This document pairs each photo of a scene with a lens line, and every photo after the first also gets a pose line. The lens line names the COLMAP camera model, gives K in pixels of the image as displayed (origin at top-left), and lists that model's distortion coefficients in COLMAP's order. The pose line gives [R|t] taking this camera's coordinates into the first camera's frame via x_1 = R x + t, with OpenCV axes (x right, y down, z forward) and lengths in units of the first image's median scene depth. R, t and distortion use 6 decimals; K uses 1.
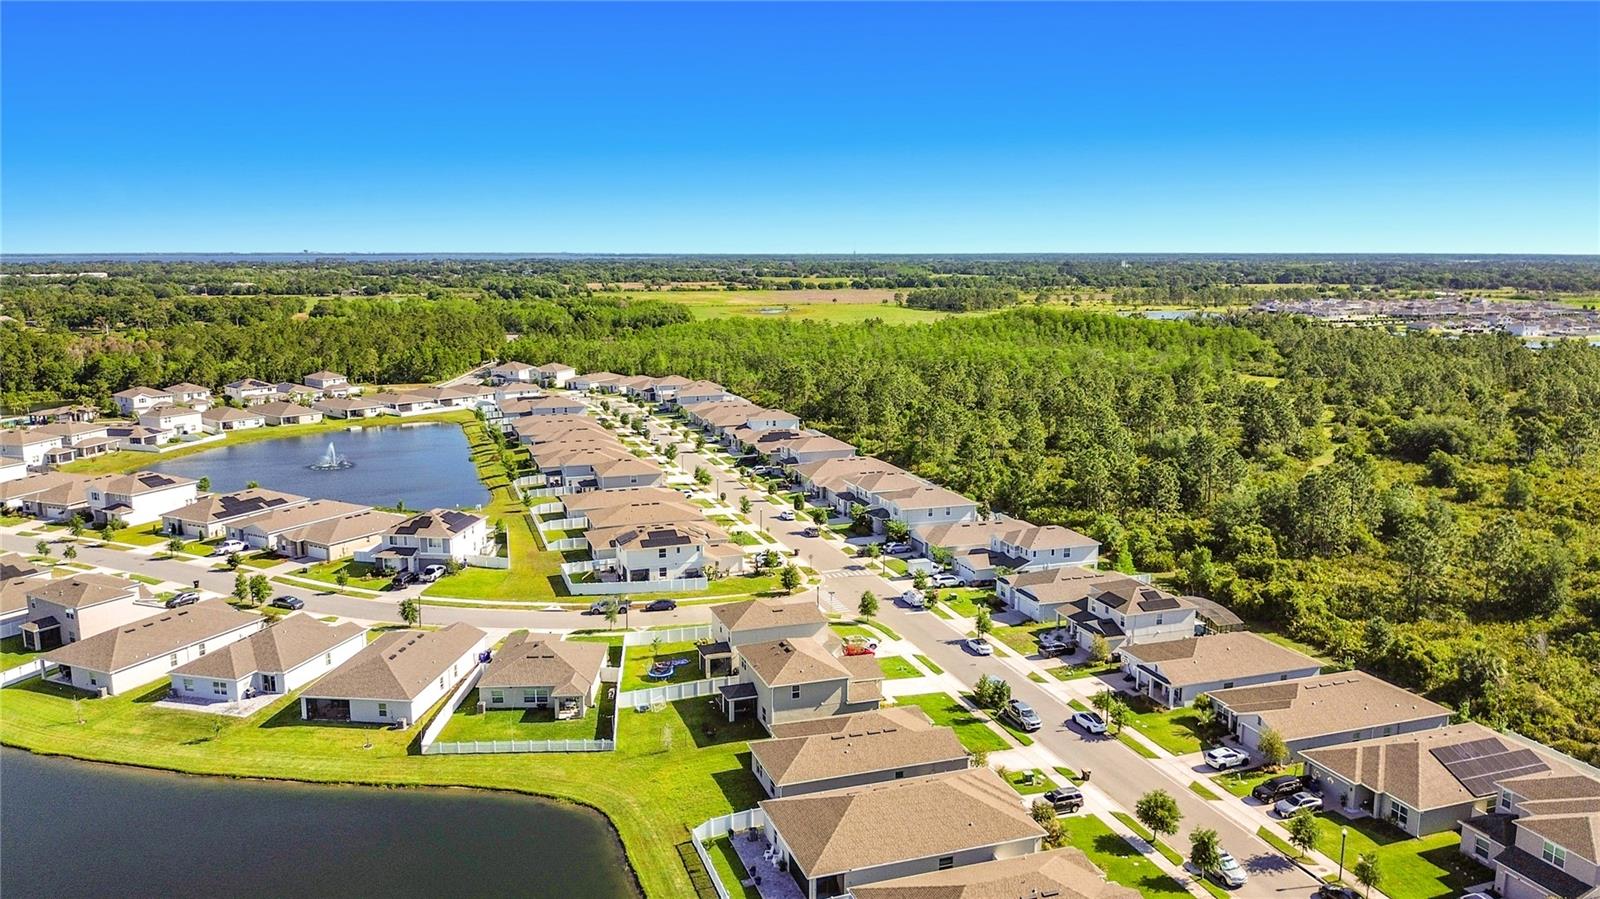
lens RADIAL K [[1158.7, 0, 796.5], [0, 1158.7, 446.6], [0, 0, 1]] dist [0.067121, -0.131745]
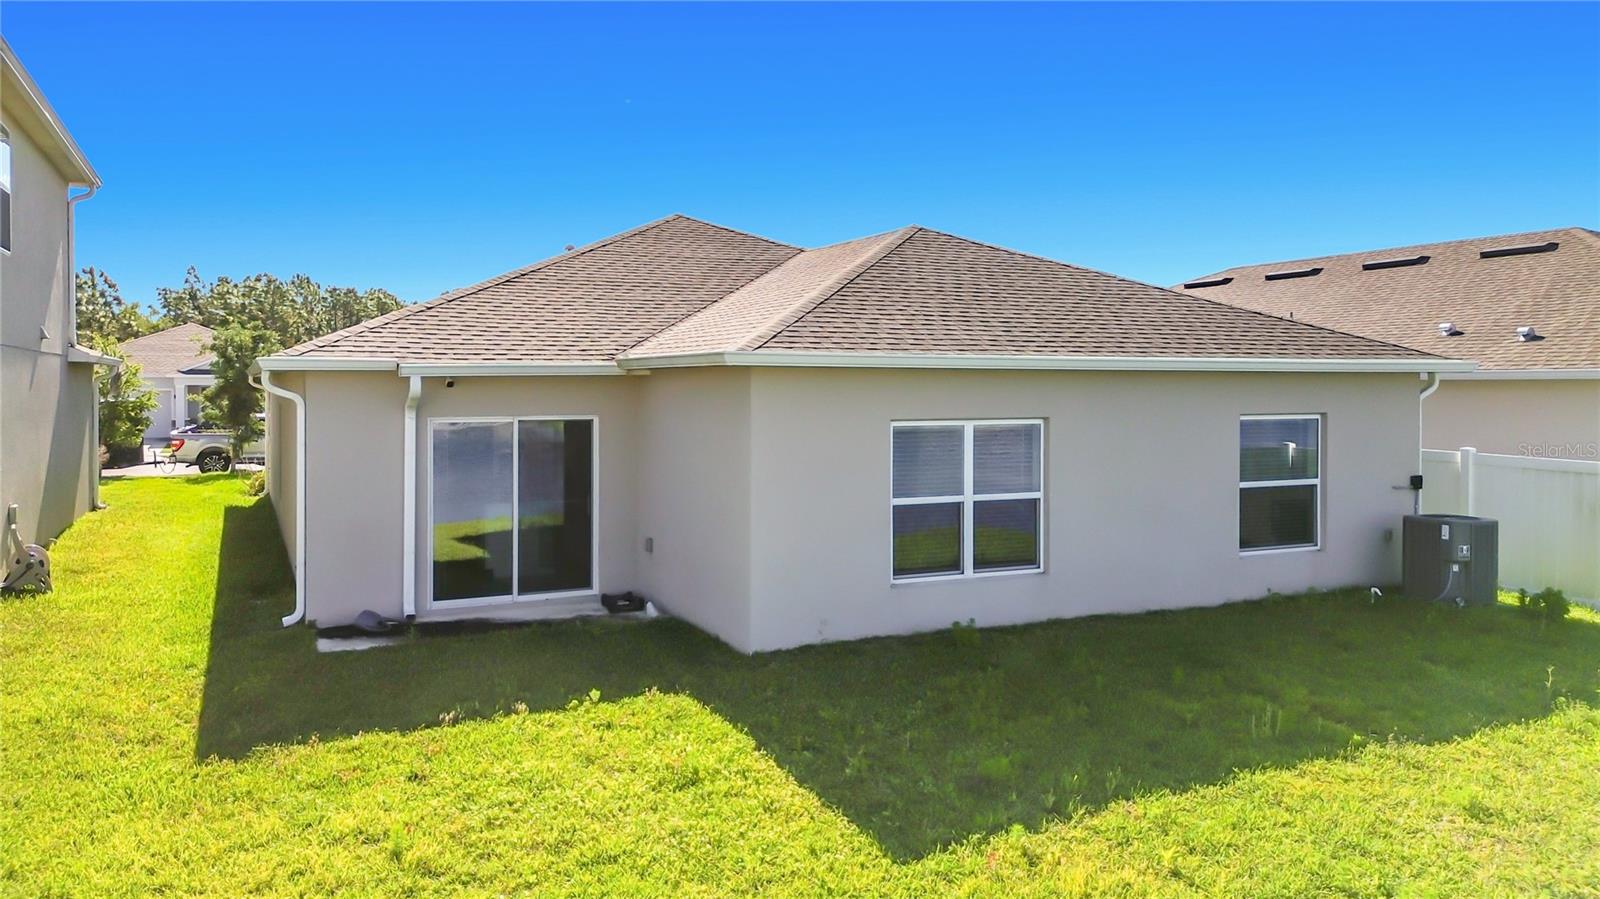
lens RADIAL K [[1158.7, 0, 796.5], [0, 1158.7, 446.6], [0, 0, 1]] dist [0.067121, -0.131745]
pose [[-0.112419, -0.054138, 0.992185, -0.082809], [0.168161, 0.983075, 0.072694, 0.165616], [-0.979328, 0.175019, -0.101412, 0.649046]]
